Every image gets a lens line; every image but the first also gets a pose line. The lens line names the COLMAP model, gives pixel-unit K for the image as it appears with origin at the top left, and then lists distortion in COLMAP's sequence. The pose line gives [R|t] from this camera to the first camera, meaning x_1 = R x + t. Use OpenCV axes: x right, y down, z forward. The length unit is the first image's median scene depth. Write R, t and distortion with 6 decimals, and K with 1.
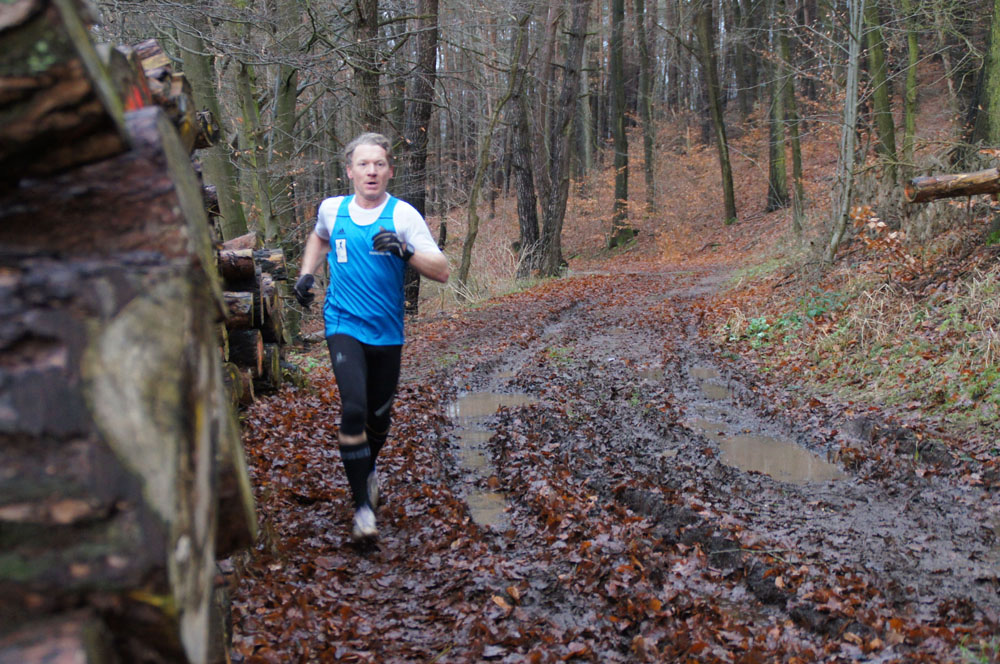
lens RADIAL K [[1729.7, 0, 479.9], [0, 1729.7, 347.0], [0, 0, 1]] dist [0.285958, 0.000000]
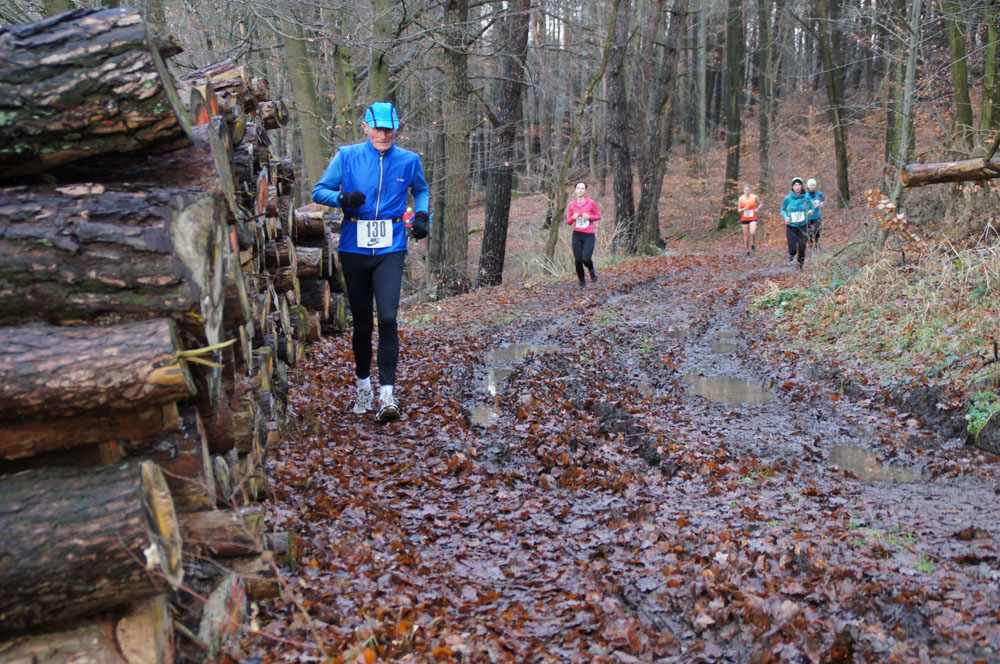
lens RADIAL K [[1850.2, 0, 485.1], [0, 1850.2, 343.0], [0, 0, 1]] dist [0.349712, 0.000000]
pose [[0.997520, 0.031272, -0.063049, 0.068247], [-0.030953, 0.999503, 0.006023, 0.024236], [0.063206, -0.004057, 0.997992, -0.283315]]
